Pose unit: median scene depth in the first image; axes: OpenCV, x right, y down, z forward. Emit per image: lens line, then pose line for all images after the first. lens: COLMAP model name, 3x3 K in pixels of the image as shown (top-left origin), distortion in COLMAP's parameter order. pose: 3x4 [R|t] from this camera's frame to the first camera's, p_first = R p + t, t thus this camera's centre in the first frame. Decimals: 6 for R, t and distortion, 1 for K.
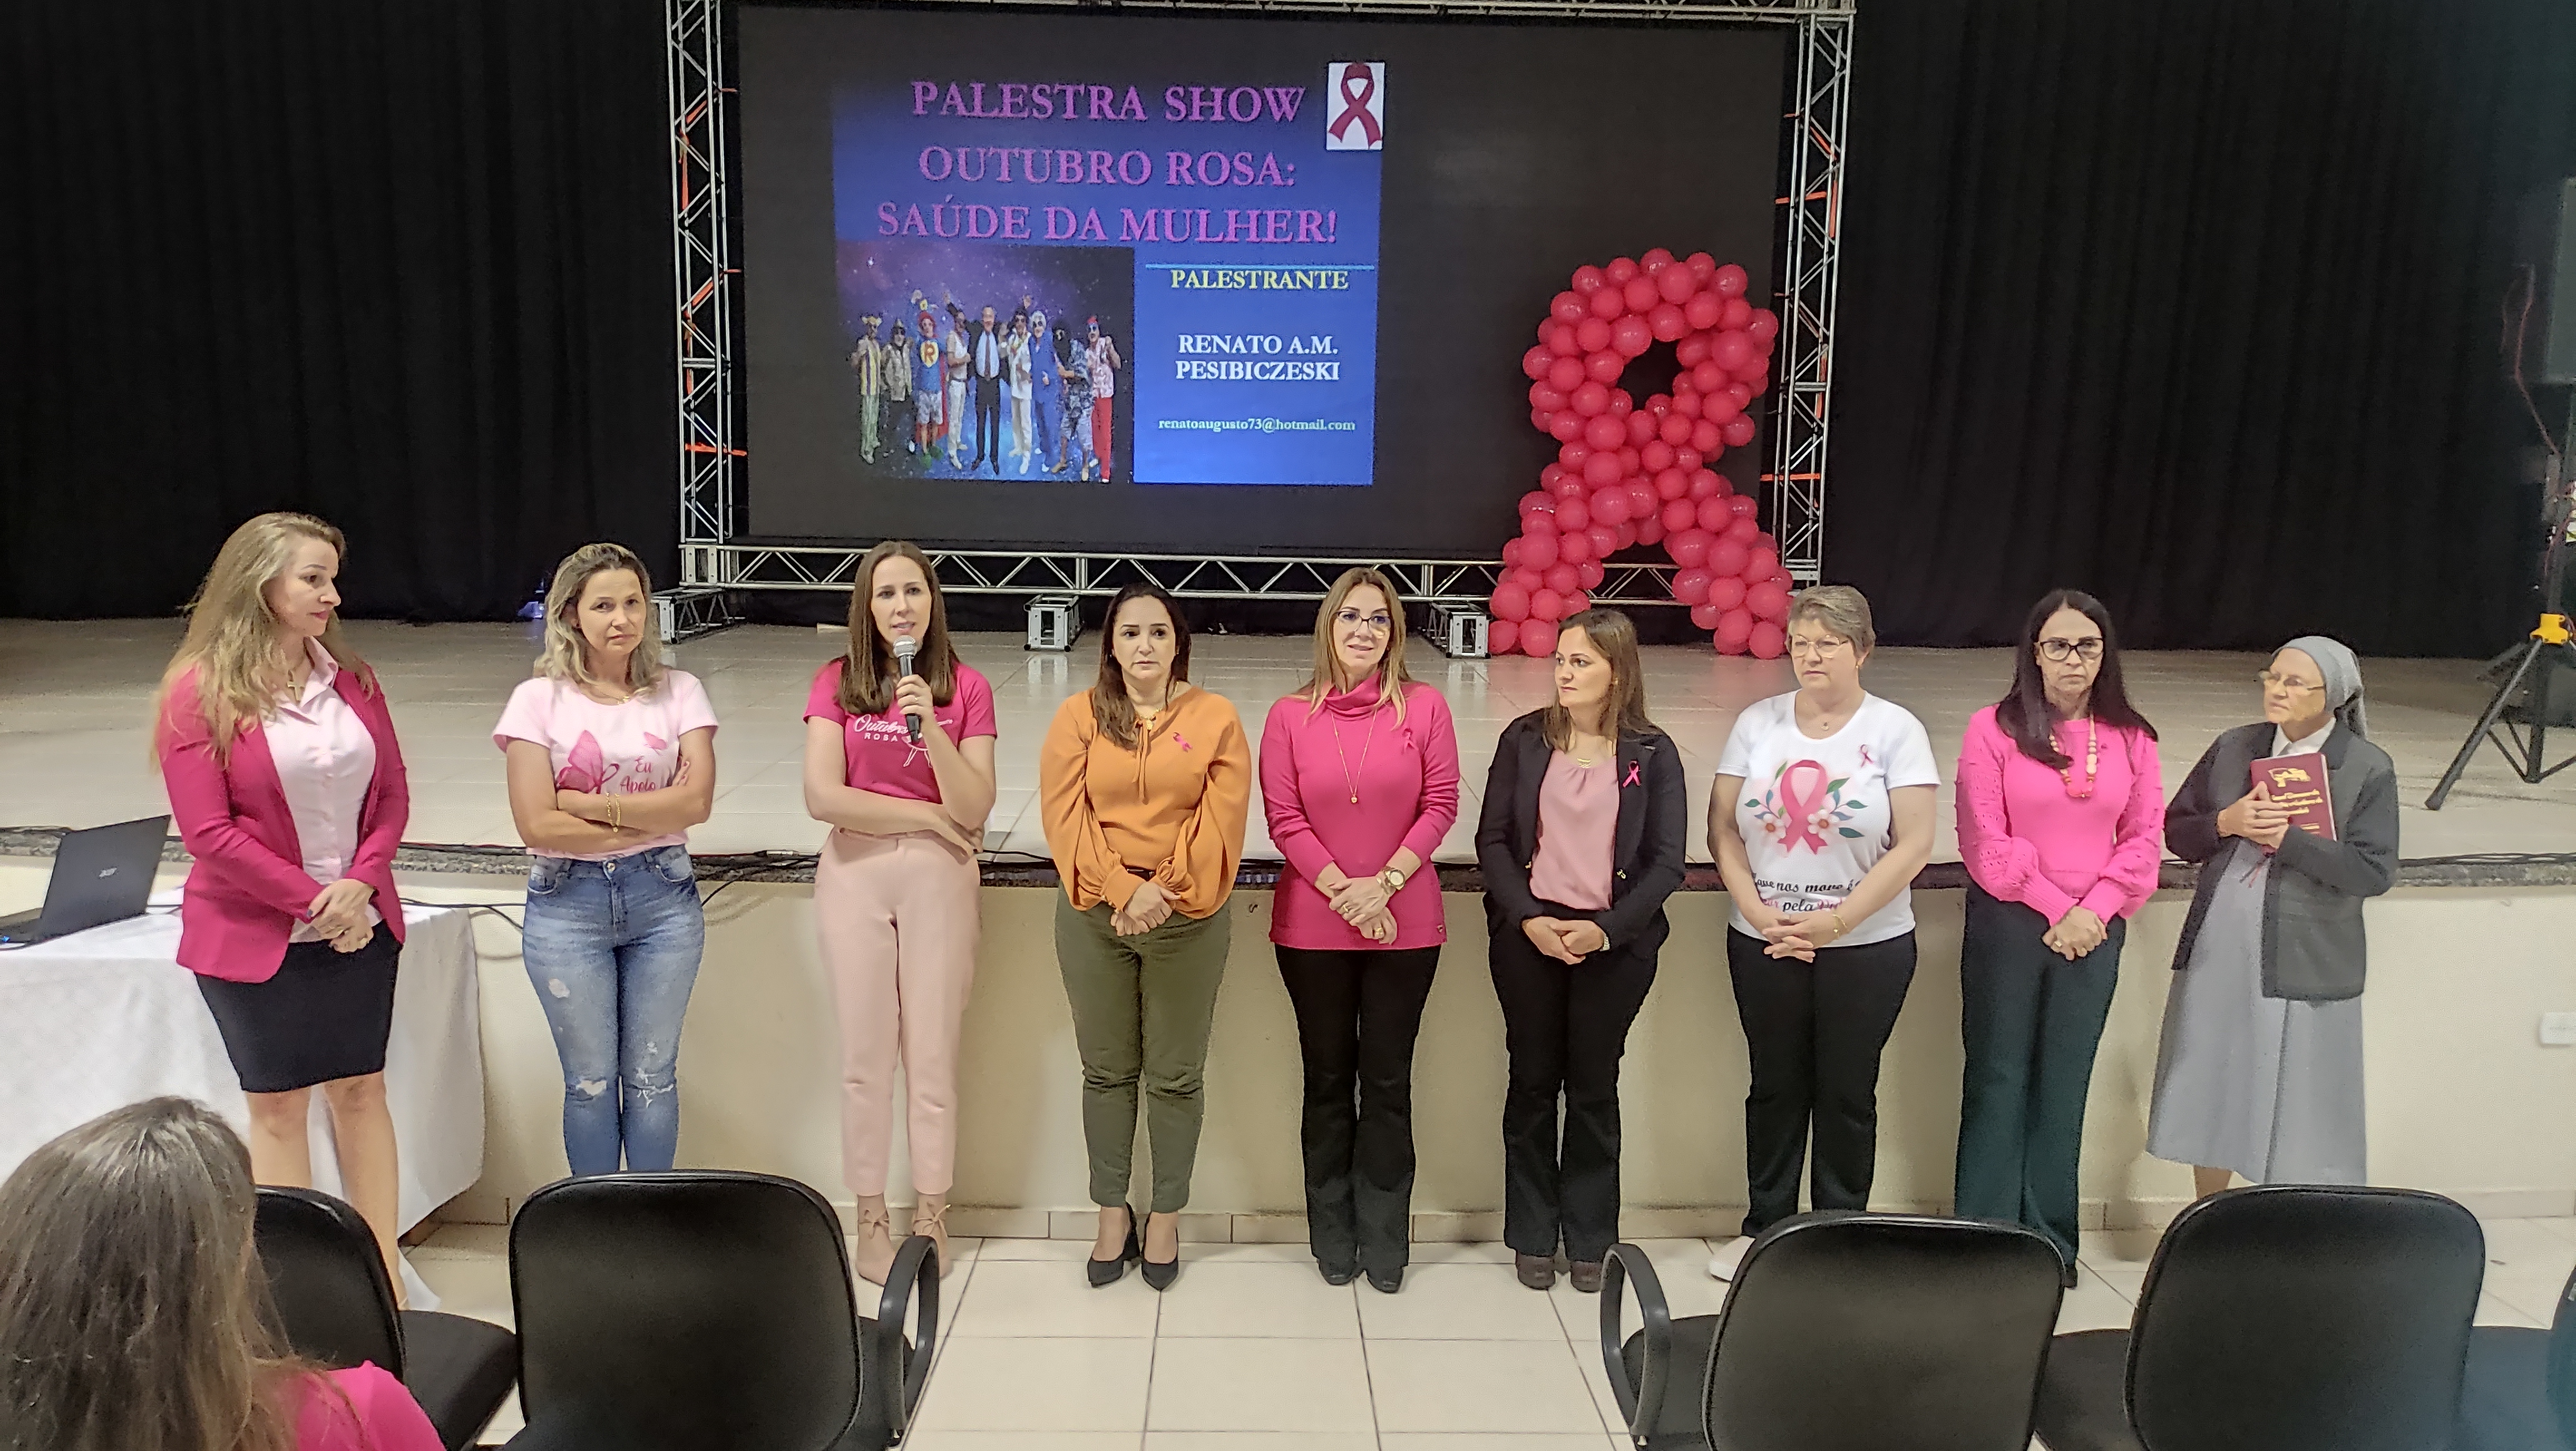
lens RADIAL K [[1884.2, 0, 1277.8], [0, 1884.2, 705.5], [0, 0, 1]] dist [0.073720, -0.075029]
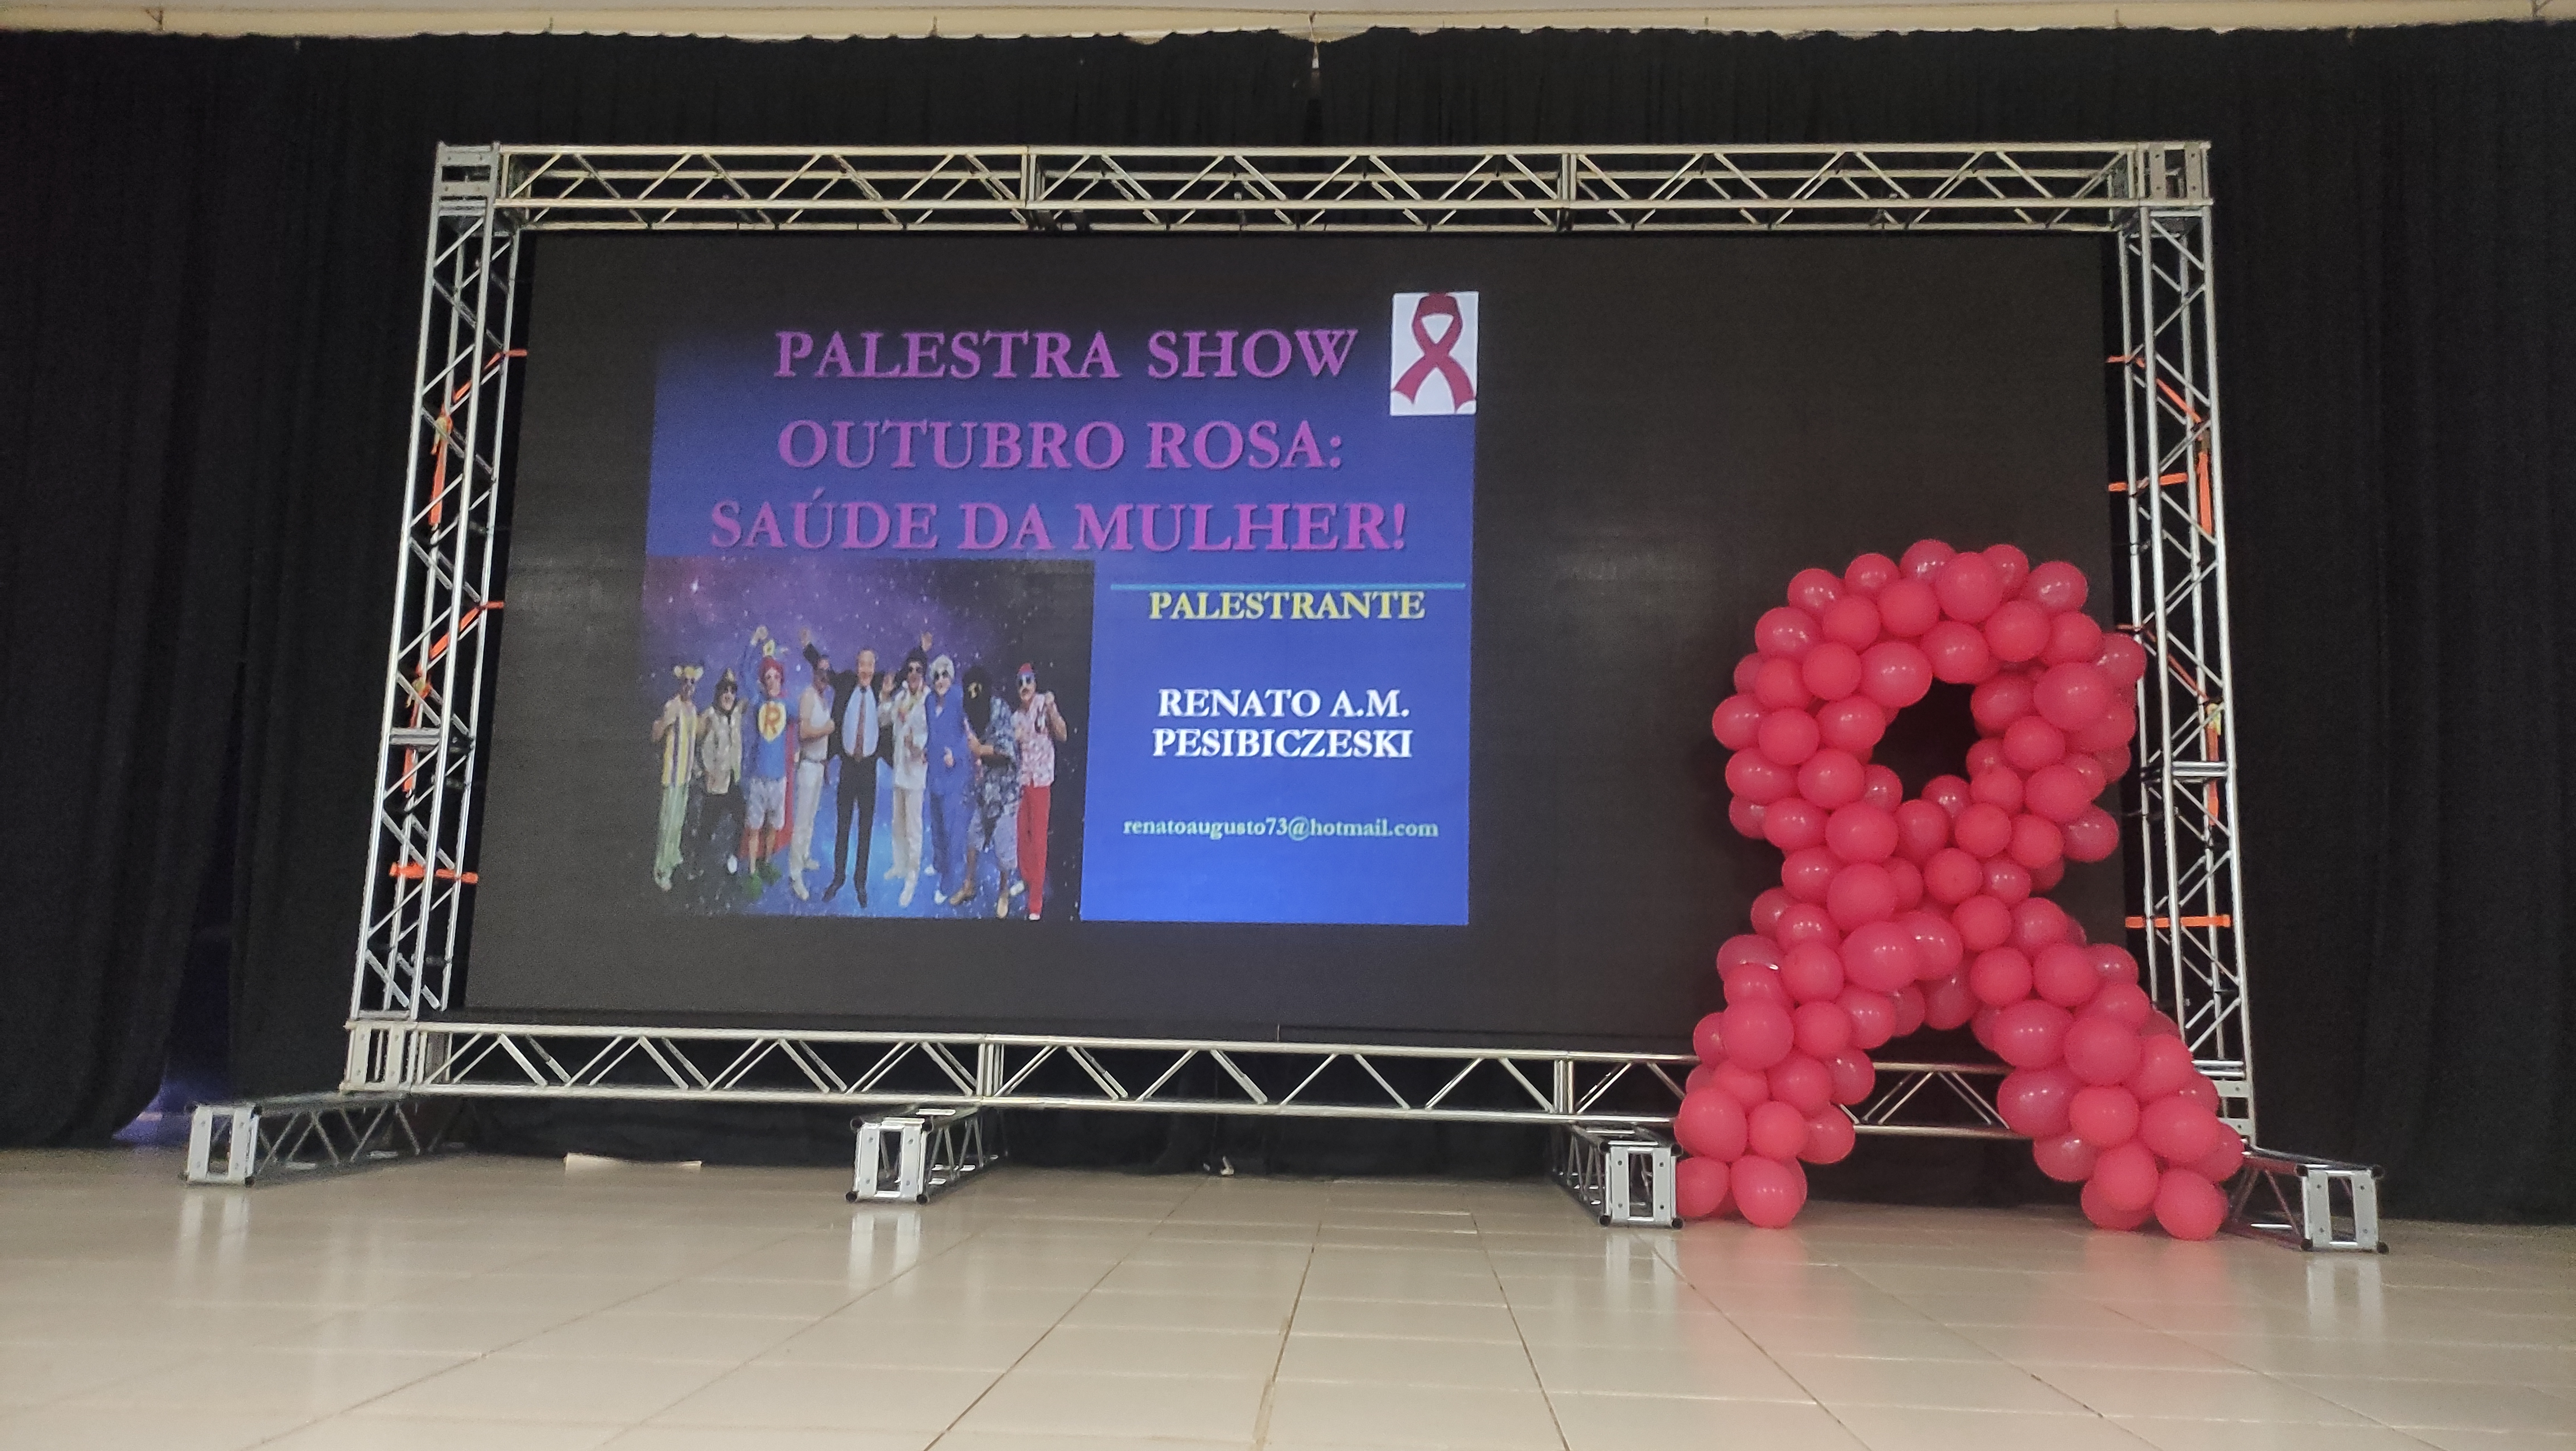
lens RADIAL K [[1884.2, 0, 1292.9], [0, 1884.2, 721.6], [0, 0, 1]] dist [0.073720, -0.075029]
pose [[0.997753, -0.003739, -0.066888, 0.035295], [-0.014412, 0.963084, -0.268815, -0.016037], [0.065424, 0.269175, 0.960867, 0.400865]]
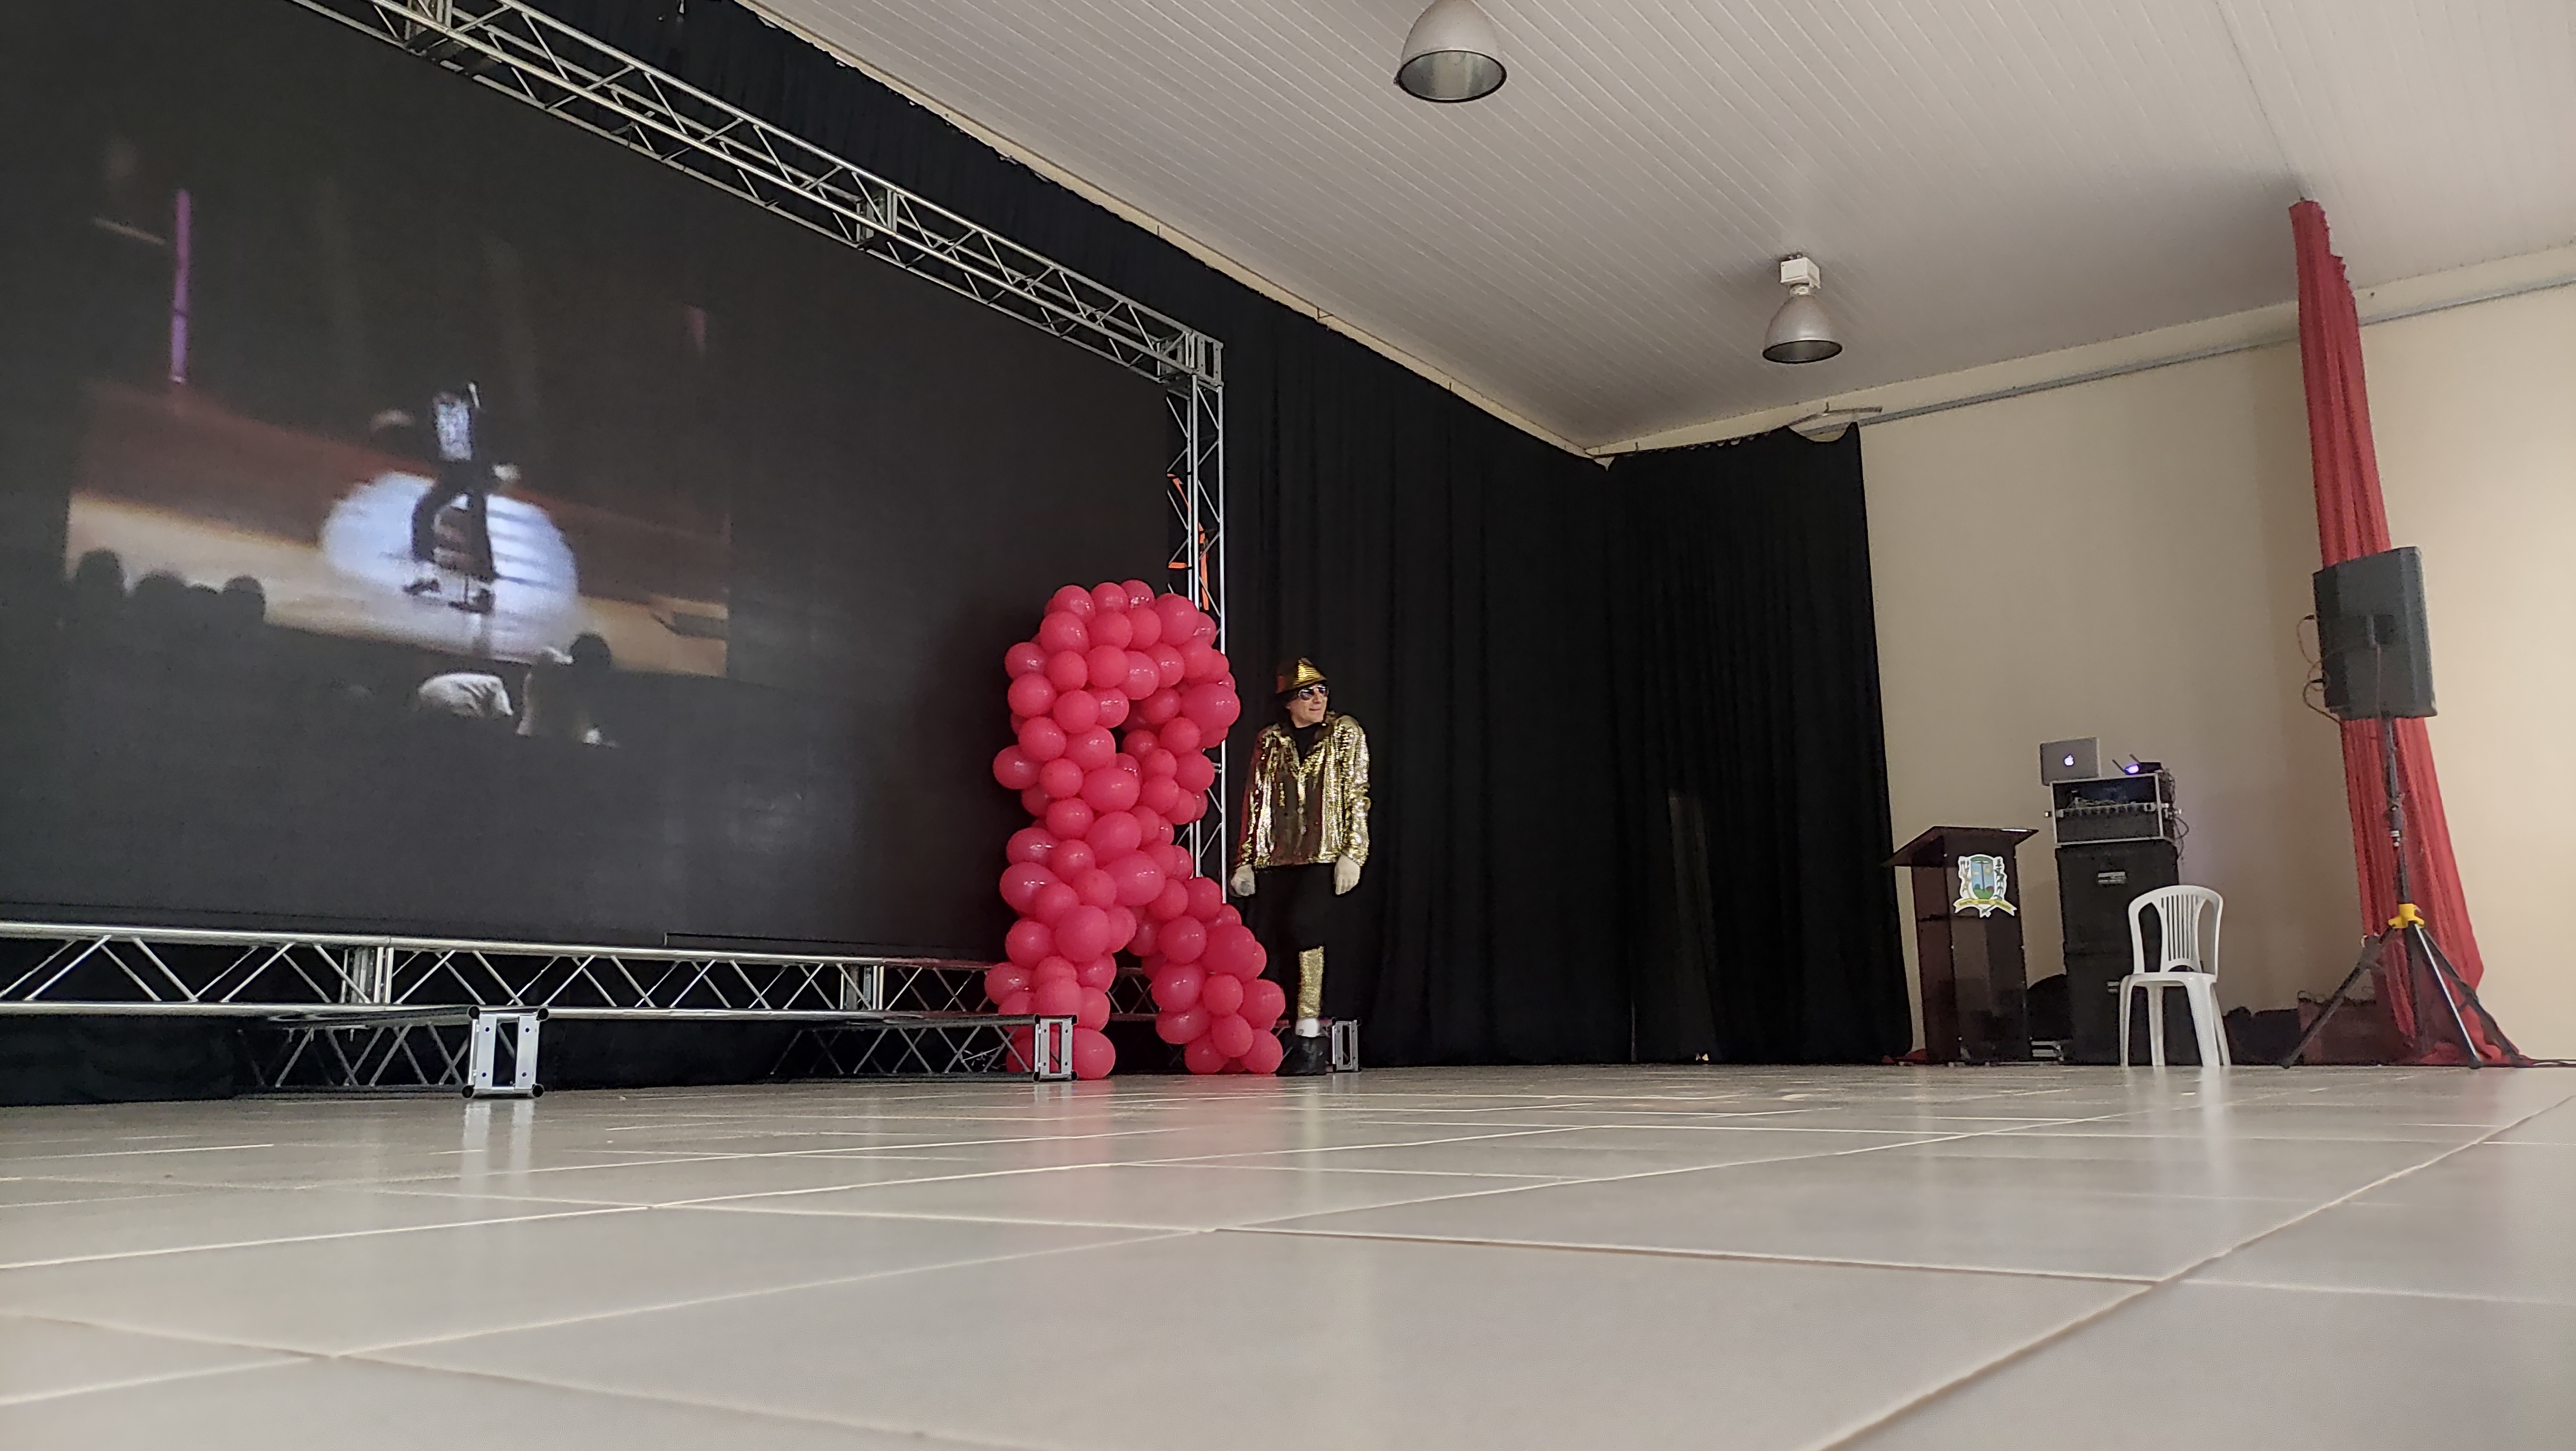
lens RADIAL K [[1884.2, 0, 1293.9], [0, 1884.2, 707.5], [0, 0, 1]] dist [0.073720, -0.075029]
pose [[0.593073, 0.119510, 0.796230, -0.399998], [0.122906, 0.963895, -0.236222, 0.017114], [-0.795713, 0.237958, 0.556971, 0.481510]]
